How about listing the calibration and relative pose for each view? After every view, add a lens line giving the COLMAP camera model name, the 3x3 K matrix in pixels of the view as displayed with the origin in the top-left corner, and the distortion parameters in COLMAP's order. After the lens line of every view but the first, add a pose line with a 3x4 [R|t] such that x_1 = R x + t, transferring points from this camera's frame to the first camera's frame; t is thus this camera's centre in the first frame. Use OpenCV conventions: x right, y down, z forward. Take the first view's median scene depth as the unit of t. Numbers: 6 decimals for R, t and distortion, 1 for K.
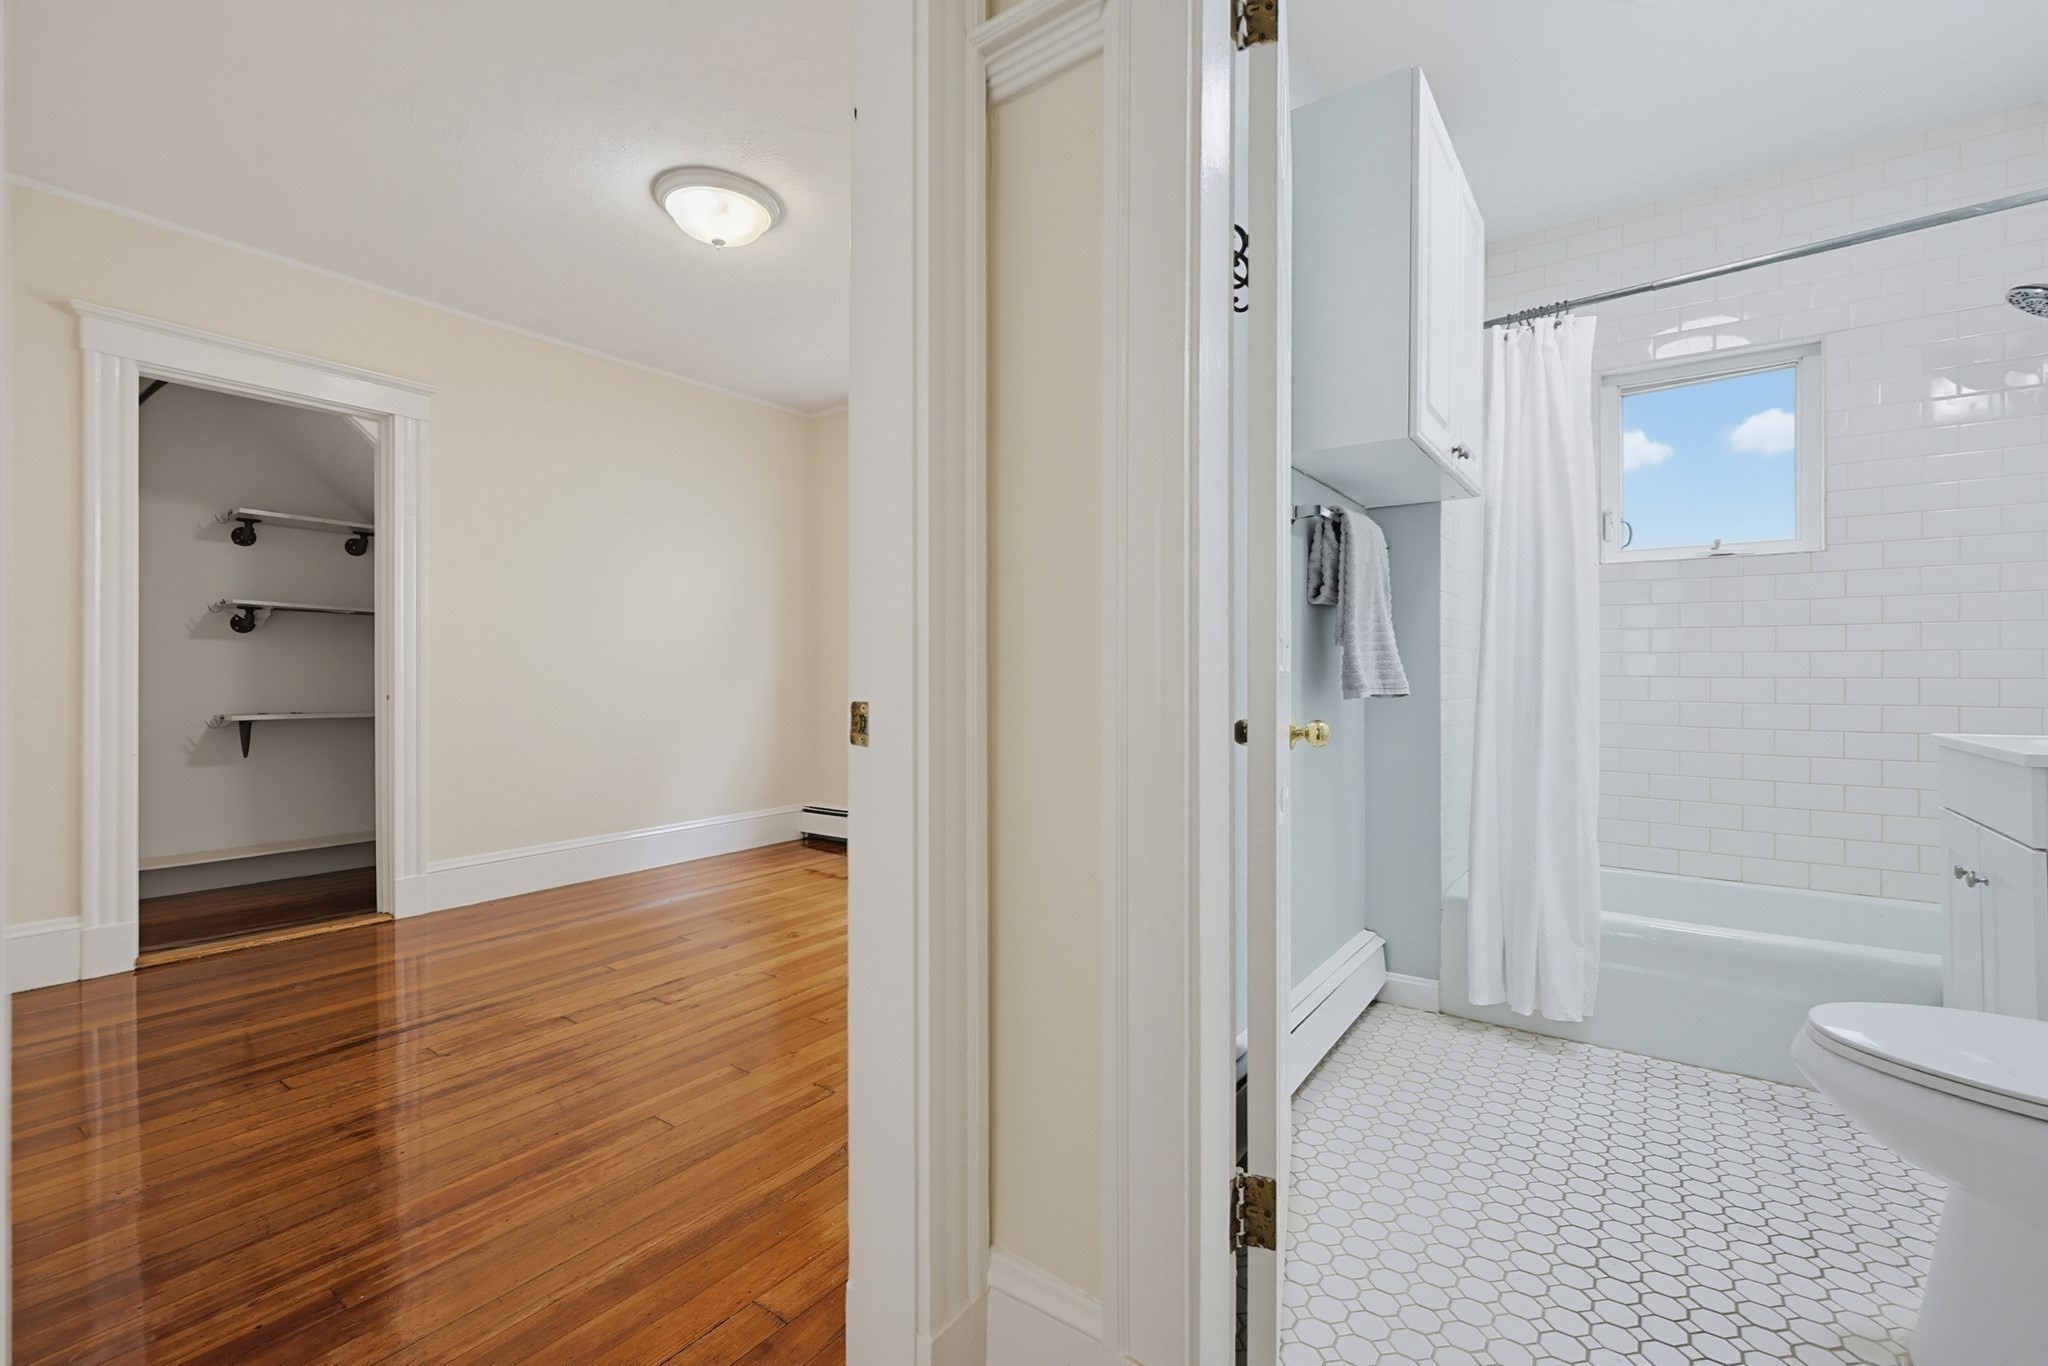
lens RADIAL K [[874.5, 0, 1025.2], [0, 874.5, 680.7], [0, 0, 1]] dist [0.001827, 0.000750]
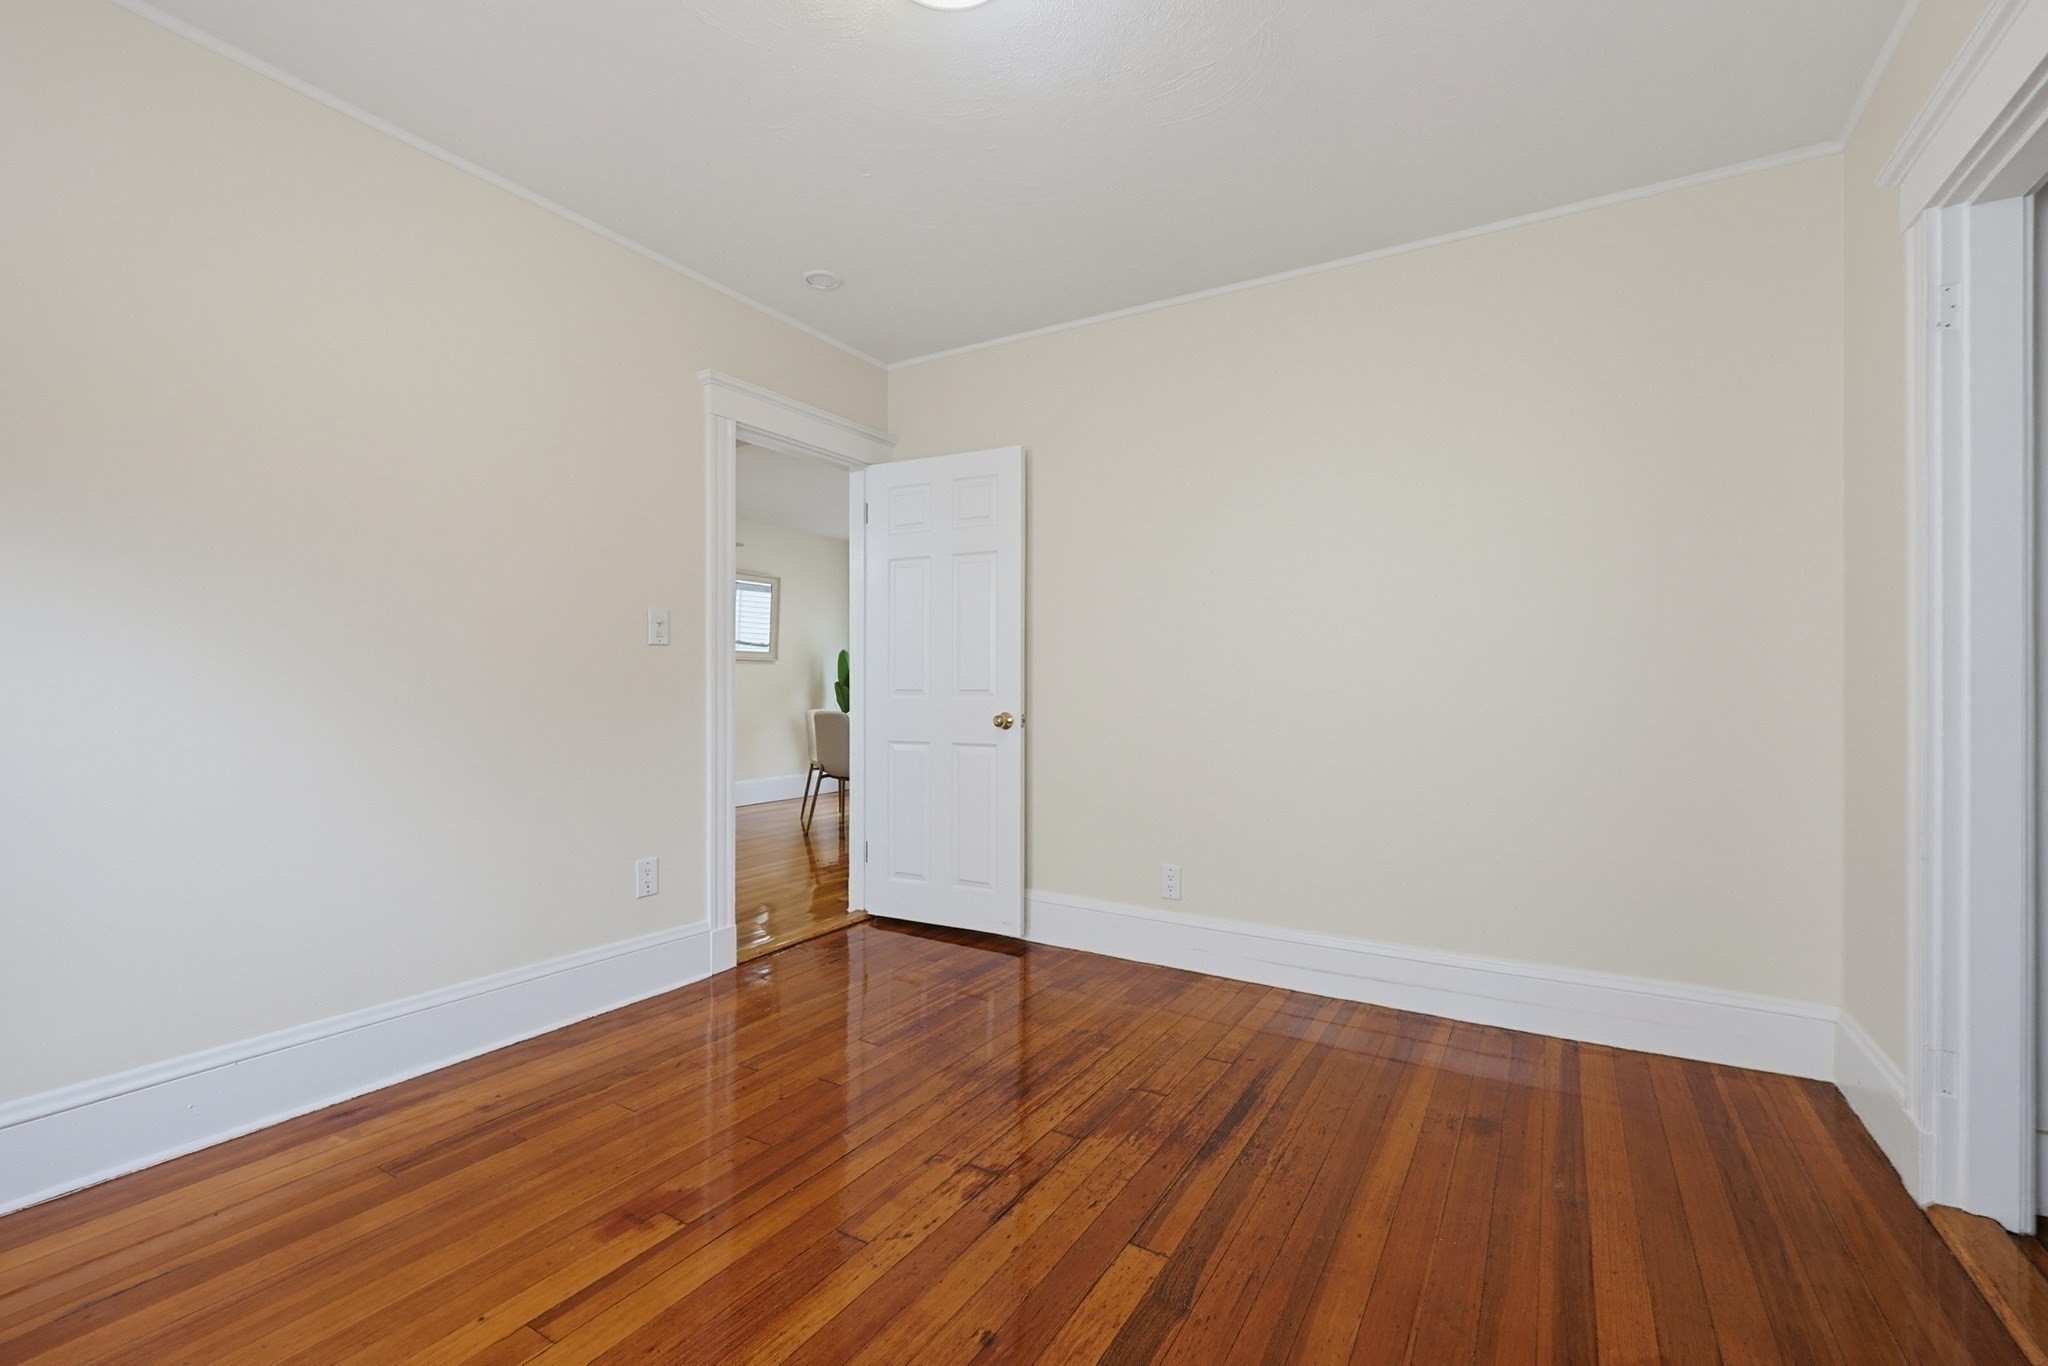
lens RADIAL K [[874.5, 0, 1035.0], [0, 874.5, 689.3], [0, 0, 1]] dist [0.001827, 0.000750]
pose [[-0.994482, -0.002968, -0.104863, -0.389357], [-0.003816, 0.999962, 0.007887, -0.038578], [0.104836, 0.008244, -0.994455, 1.756119]]
